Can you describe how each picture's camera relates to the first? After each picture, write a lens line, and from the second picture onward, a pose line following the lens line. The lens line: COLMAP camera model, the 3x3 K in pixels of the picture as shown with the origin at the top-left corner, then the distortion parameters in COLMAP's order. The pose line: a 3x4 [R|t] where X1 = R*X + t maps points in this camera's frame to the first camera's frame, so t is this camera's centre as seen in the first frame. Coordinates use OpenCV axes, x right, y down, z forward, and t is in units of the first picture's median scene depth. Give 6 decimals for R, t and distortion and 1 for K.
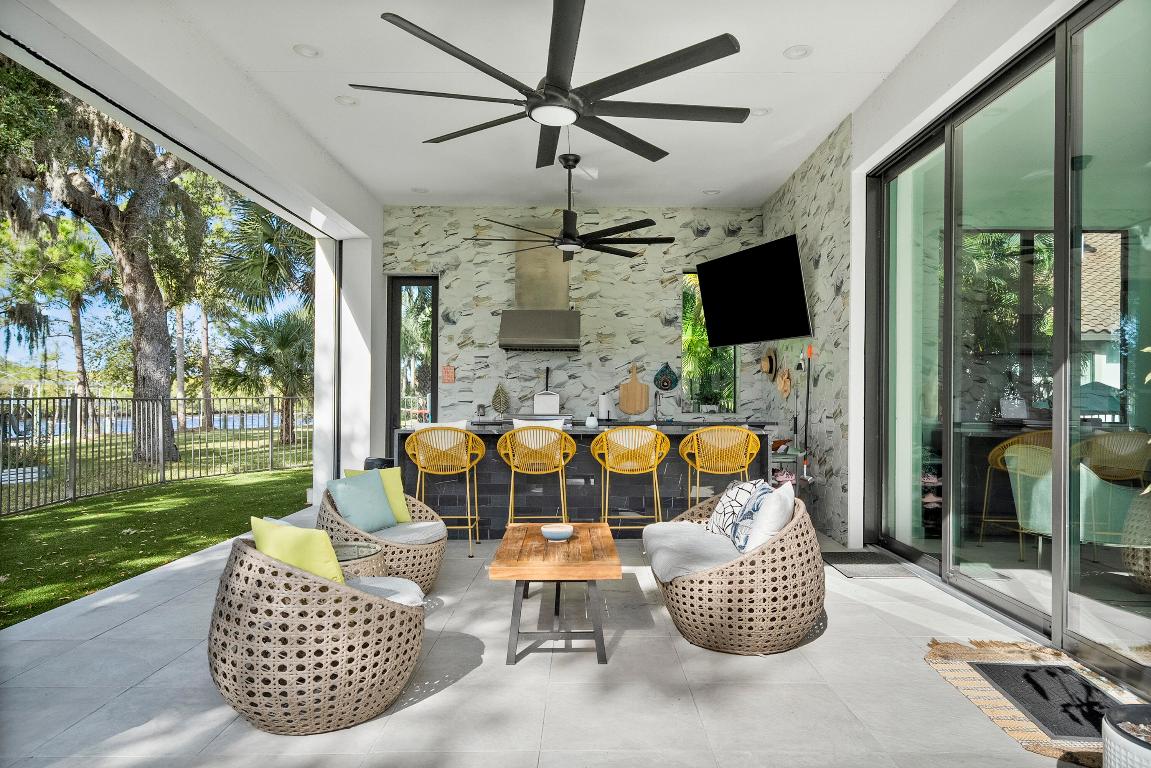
lens RADIAL K [[709.5, 0, 575.3], [0, 709.5, 390.5], [0, 0, 1]] dist [0.007832, 0.002380]
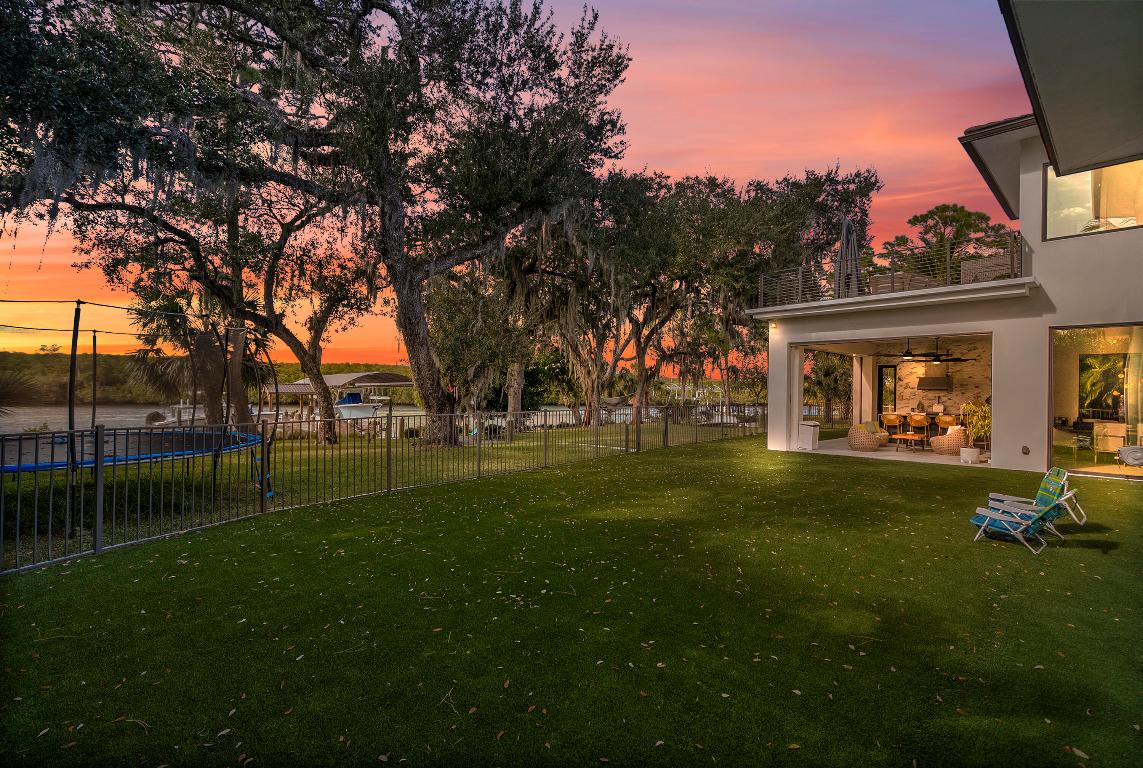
lens RADIAL K [[521.3, 0, 570.9], [0, 521.3, 386.3], [0, 0, 1]] dist [-0.002756, -0.000017]
pose [[0.691865, -0.001304, -0.722026, 0.541819], [-0.004014, 0.999976, -0.005653, -0.063758], [0.722016, 0.006810, 0.691843, -1.853946]]
